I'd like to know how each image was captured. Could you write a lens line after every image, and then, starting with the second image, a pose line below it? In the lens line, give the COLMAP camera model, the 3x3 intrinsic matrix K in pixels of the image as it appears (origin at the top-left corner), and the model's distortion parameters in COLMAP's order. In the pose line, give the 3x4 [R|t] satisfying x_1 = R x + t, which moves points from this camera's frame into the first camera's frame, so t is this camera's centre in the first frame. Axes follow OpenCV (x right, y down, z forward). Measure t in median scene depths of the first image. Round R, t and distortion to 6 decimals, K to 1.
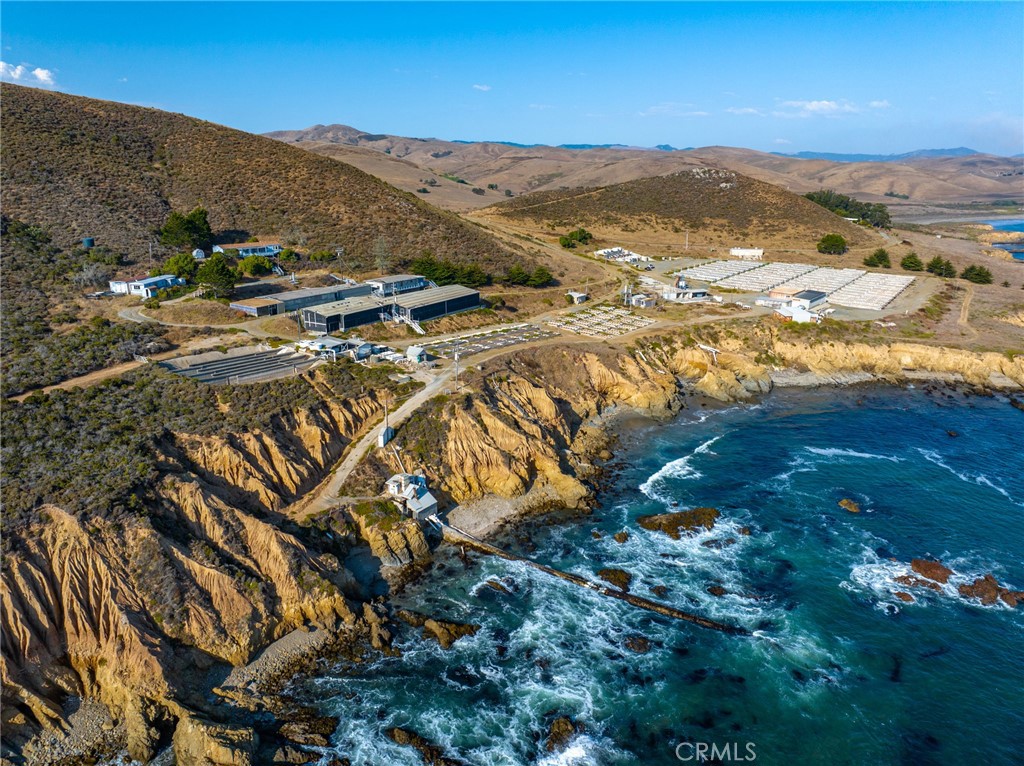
lens RADIAL K [[715.6, 0, 511.6], [0, 715.6, 383.5], [0, 0, 1]] dist [-0.031871, -0.001456]
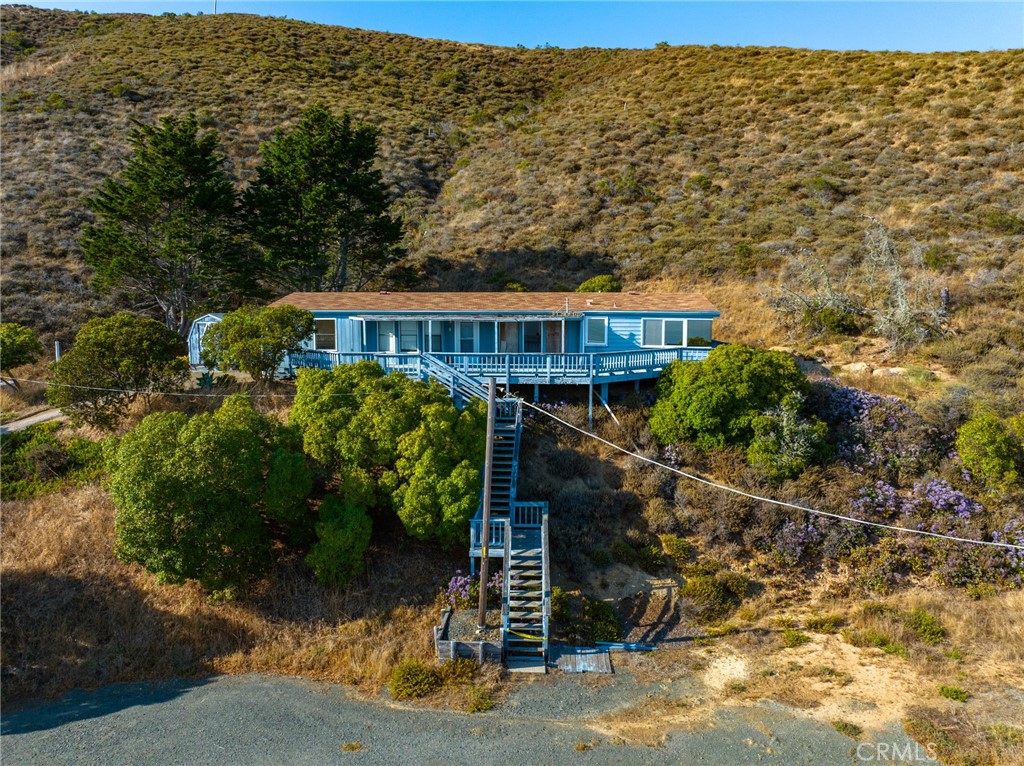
lens RADIAL K [[715.6, 0, 512.1], [0, 715.6, 382.2], [0, 0, 1]] dist [-0.031871, -0.001456]
pose [[0.676566, 0.085073, -0.731451, -0.241471], [-0.208181, 0.974881, -0.079174, -0.157799], [0.706342, 0.205841, 0.677282, 0.848869]]
